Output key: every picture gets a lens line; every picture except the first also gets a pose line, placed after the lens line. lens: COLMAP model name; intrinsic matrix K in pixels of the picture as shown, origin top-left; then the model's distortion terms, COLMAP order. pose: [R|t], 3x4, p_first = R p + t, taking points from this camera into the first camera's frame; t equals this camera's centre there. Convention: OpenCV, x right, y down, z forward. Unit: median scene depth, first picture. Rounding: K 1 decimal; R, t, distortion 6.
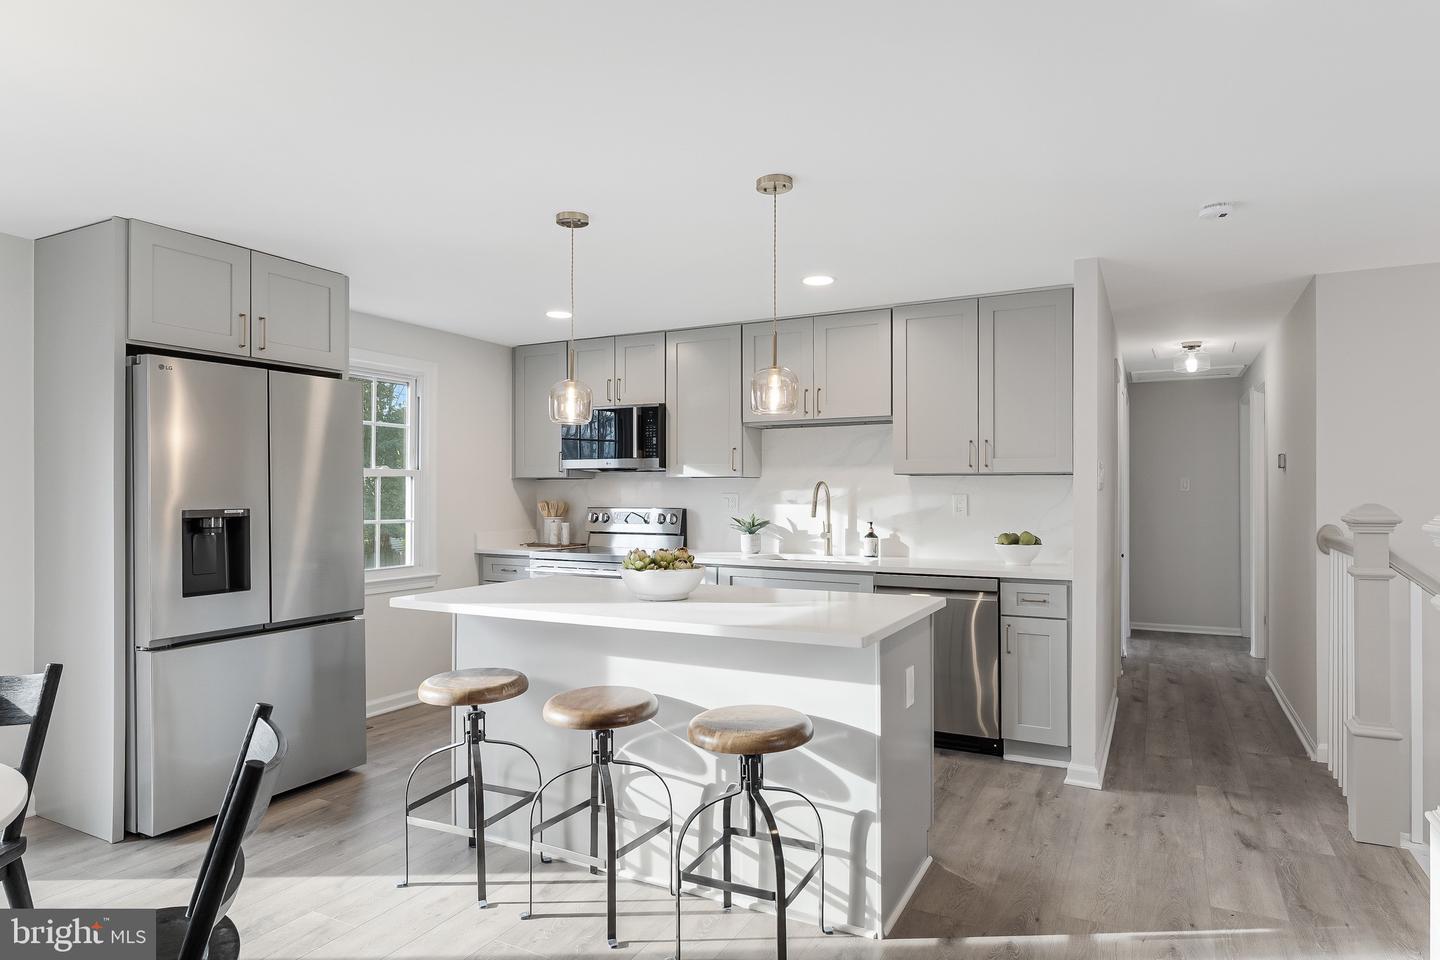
lens RADIAL K [[819.4, 0, 725.3], [0, 819.4, 484.1], [0, 0, 1]] dist [0.004990, 0.000473]
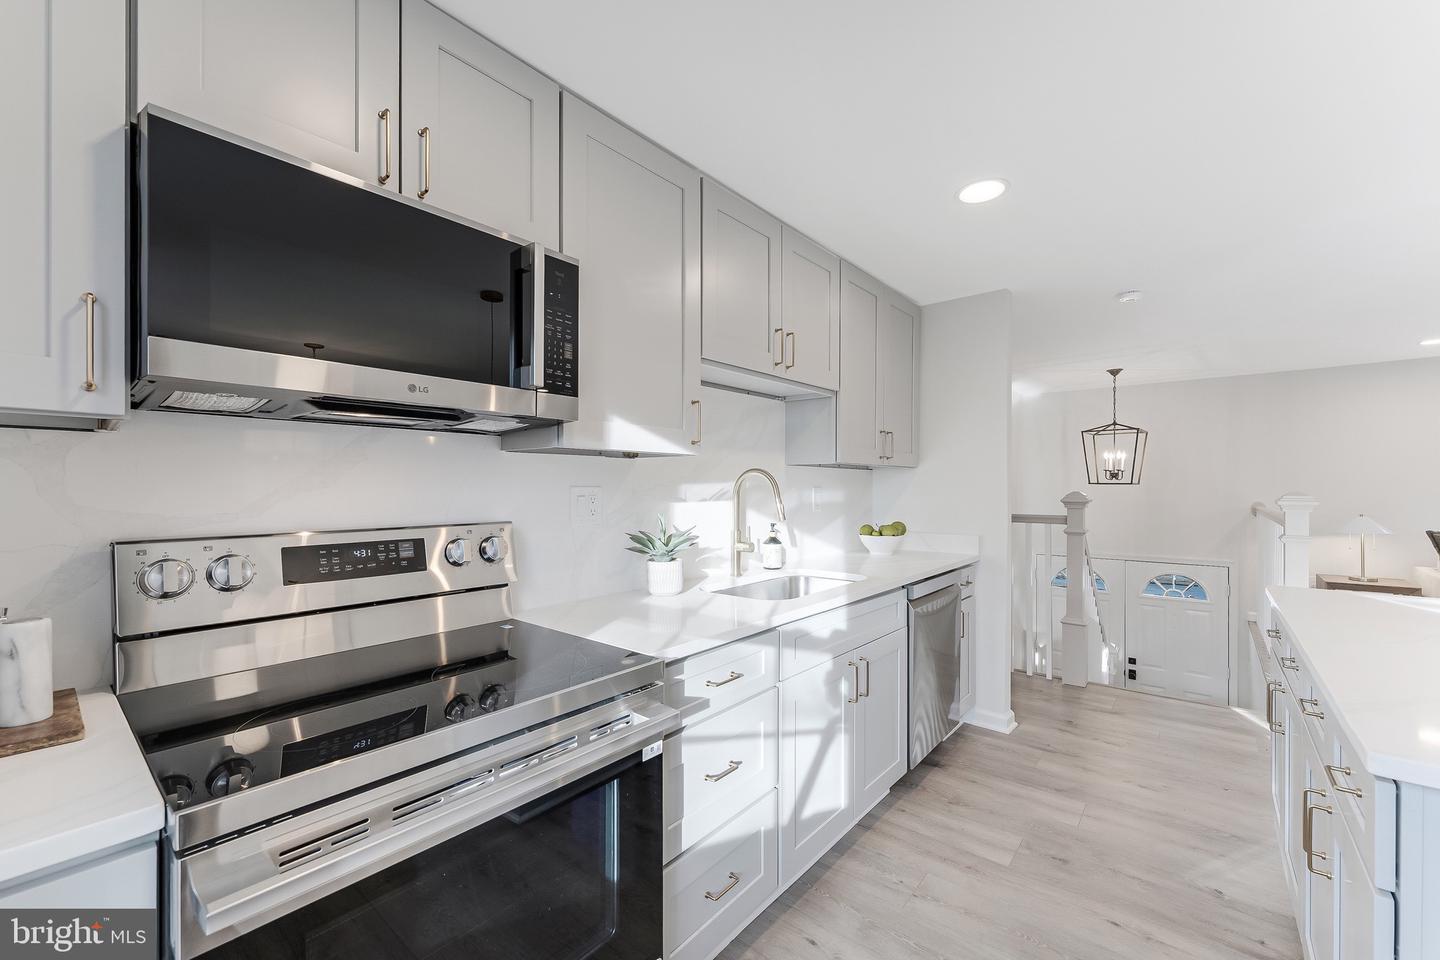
lens RADIAL K [[580.4, 0, 720.8], [0, 580.4, 484.9], [0, 0, 1]] dist [-0.000340, 0.000173]
pose [[0.207681, 0.001718, 0.978195, -0.341596], [-0.011290, 0.999936, 0.000641, 0.009632], [-0.978131, -0.011176, 0.207687, 0.873806]]
